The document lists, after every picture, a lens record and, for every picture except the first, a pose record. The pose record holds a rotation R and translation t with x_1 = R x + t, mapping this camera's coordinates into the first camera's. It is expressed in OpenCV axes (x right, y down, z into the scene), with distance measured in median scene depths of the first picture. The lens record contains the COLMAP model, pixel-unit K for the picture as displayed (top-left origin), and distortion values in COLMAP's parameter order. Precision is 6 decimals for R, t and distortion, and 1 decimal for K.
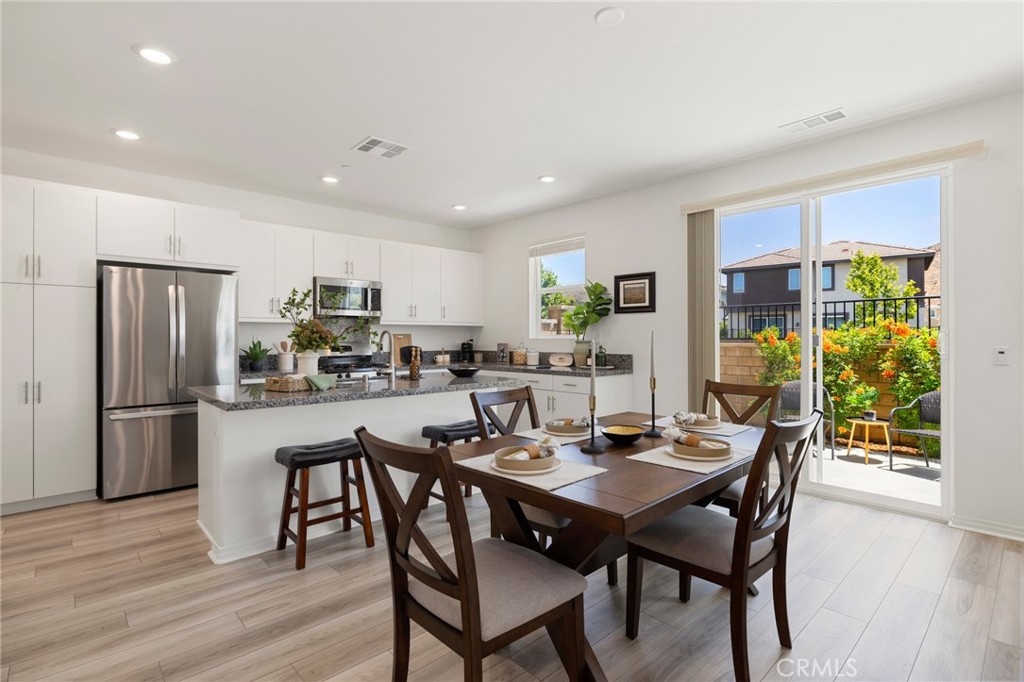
lens RADIAL K [[494.6, 0, 516.7], [0, 494.6, 337.4], [0, 0, 1]] dist [-0.005387, 0.000050]
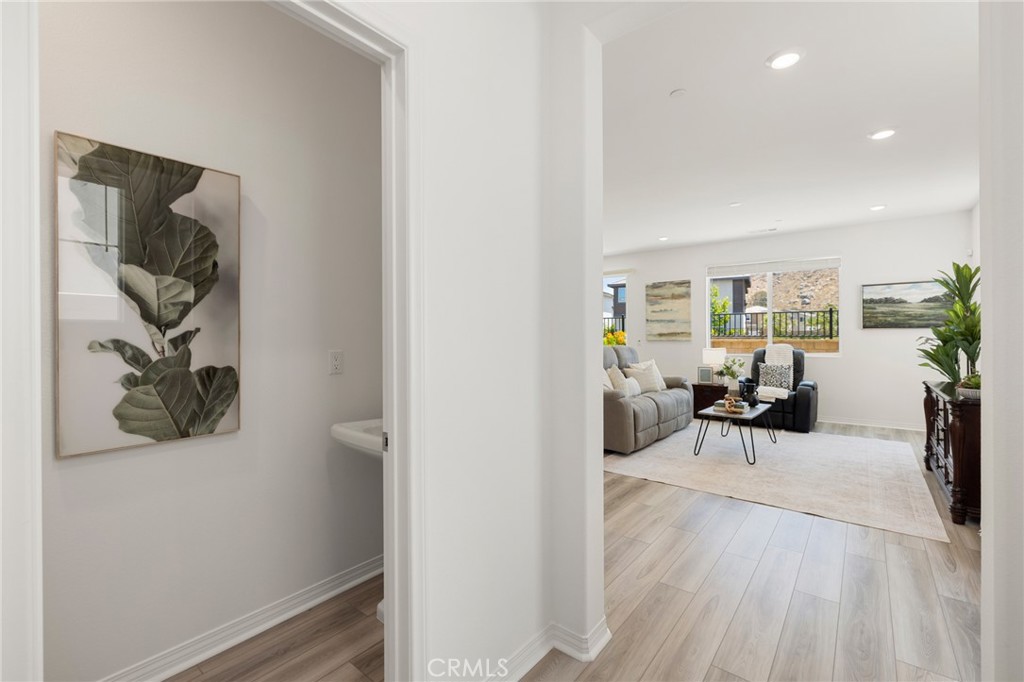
lens RADIAL K [[436.2, 0, 515.2], [0, 436.2, 337.9], [0, 0, 1]] dist [0.002574, -0.000093]
pose [[0.989277, -0.003211, 0.146015, -0.074944], [0.002577, 0.999986, 0.004532, -0.000318], [-0.146027, -0.004107, 0.989272, -0.863467]]
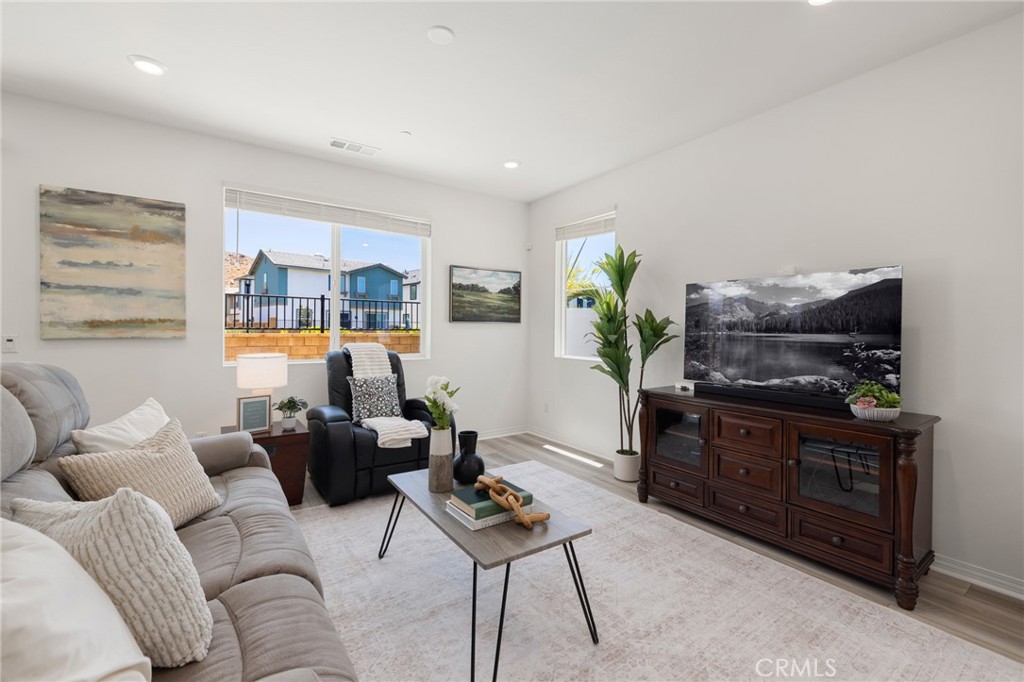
lens RADIAL K [[430.6, 0, 510.5], [0, 430.6, 331.5], [0, 0, 1]] dist [-0.001527, -0.000621]
pose [[0.148099, -0.002496, 0.988969, 0.142528], [-0.008268, 0.999959, 0.003761, 0.000110], [-0.988938, -0.008734, 0.148073, -0.102969]]
